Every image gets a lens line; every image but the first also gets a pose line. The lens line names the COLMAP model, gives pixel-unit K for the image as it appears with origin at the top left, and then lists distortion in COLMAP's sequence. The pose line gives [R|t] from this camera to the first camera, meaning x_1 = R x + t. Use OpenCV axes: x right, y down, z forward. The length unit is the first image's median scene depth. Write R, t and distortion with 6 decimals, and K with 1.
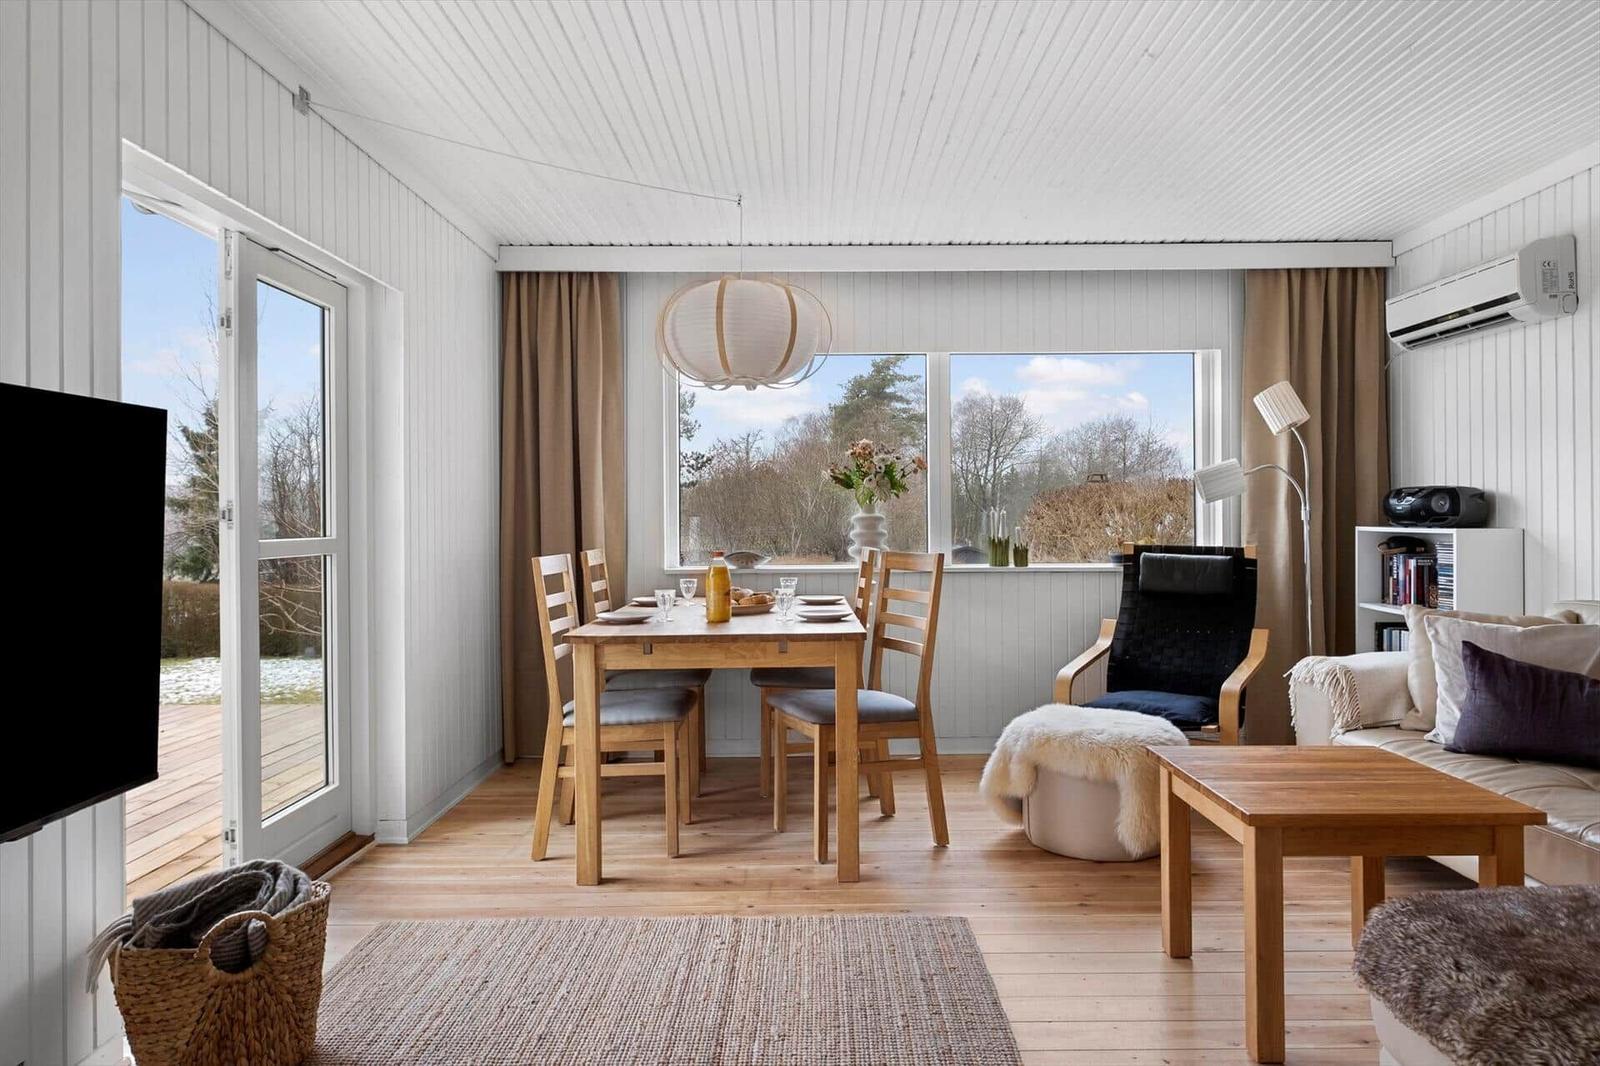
lens RADIAL K [[901.7, 0, 804.2], [0, 901.7, 523.6], [0, 0, 1]] dist [0.001315, 0.001739]
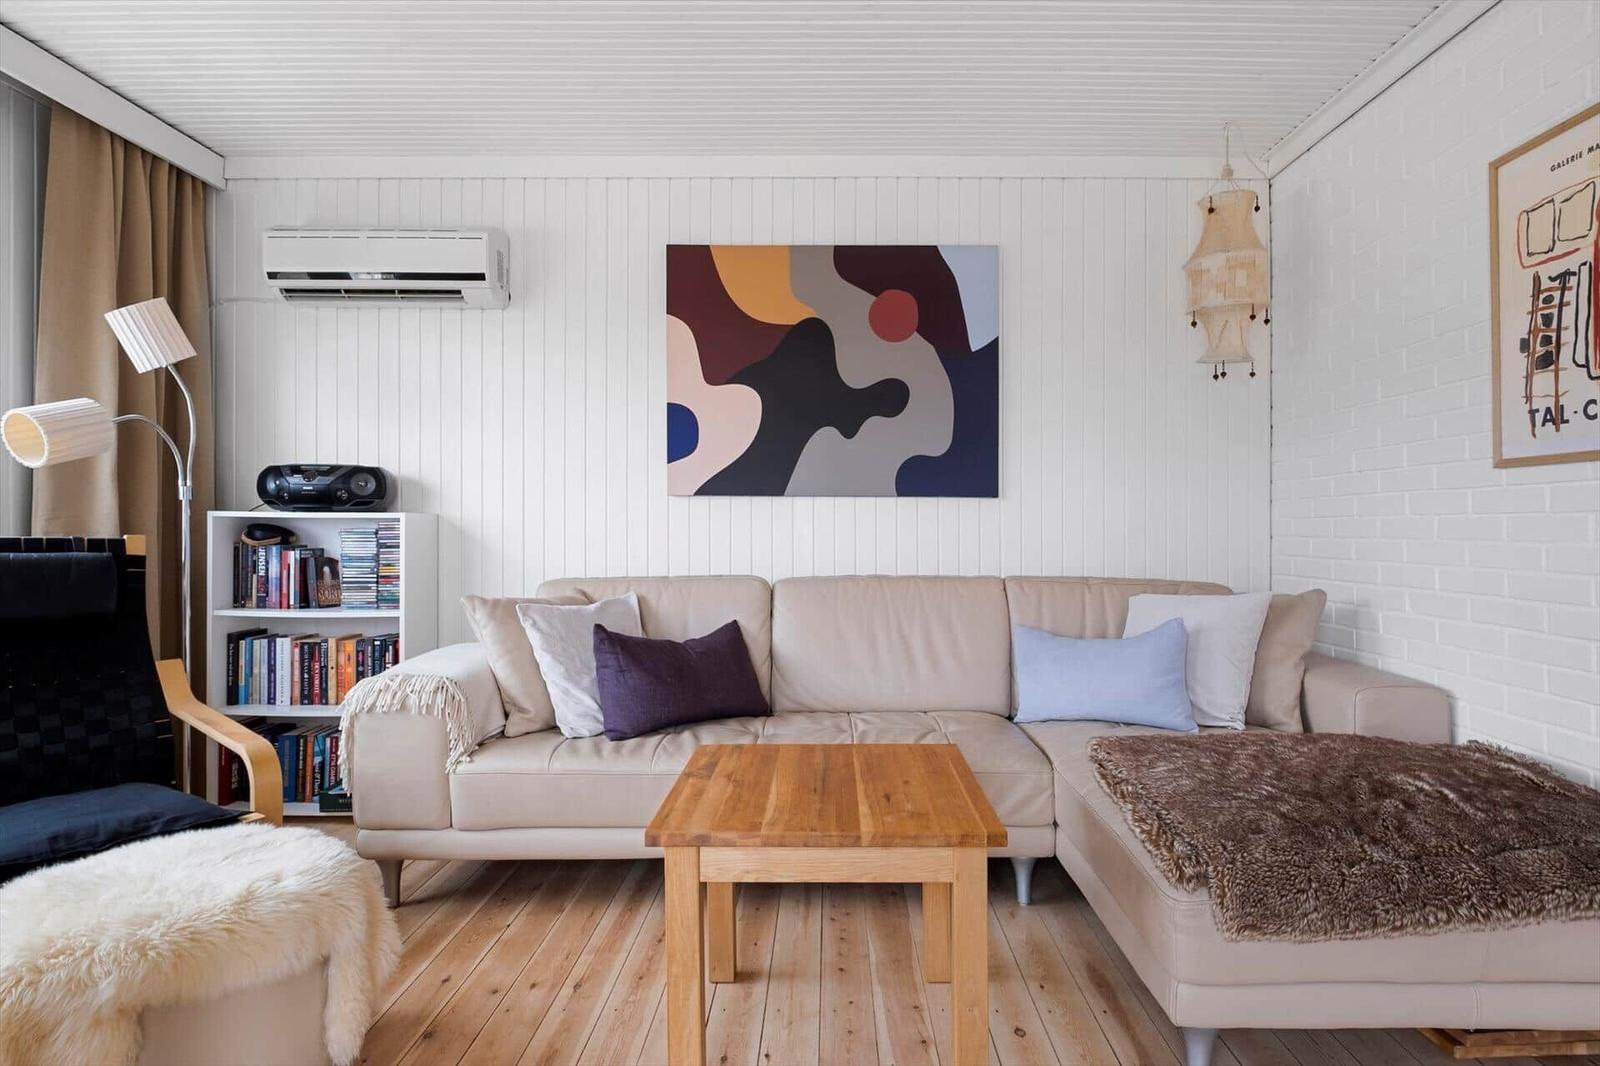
lens RADIAL K [[901.7, 0, 804.2], [0, 901.7, 523.6], [0, 0, 1]] dist [0.001315, 0.001739]
pose [[0.014414, 0.010351, 0.999843, -0.149082], [-0.002736, 0.999943, -0.010313, 0.021262], [-0.999892, -0.002587, 0.014442, 0.509950]]
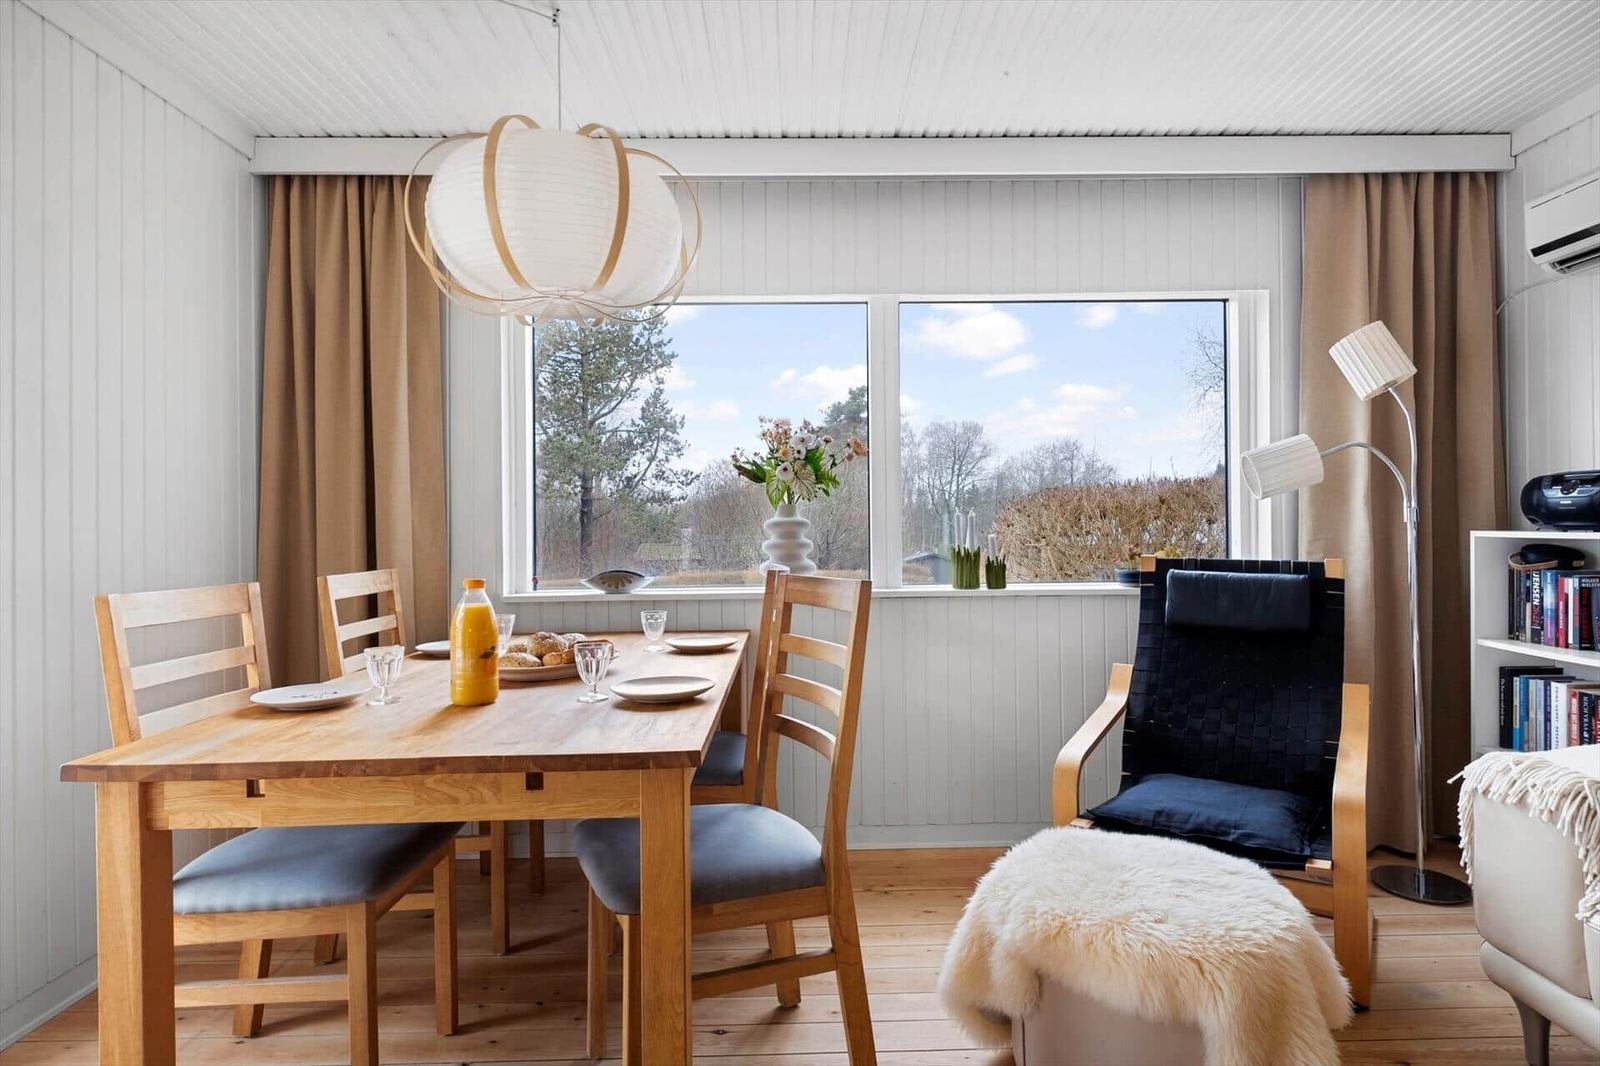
lens RADIAL K [[825.7, 0, 810.6], [0, 825.7, 536.4], [0, 0, 1]] dist [0.002596, -0.000134]
pose [[0.999493, -0.004891, 0.031454, 0.080266], [0.004810, 0.999985, 0.002646, 0.003442], [-0.031467, -0.002493, 0.999502, 0.389420]]
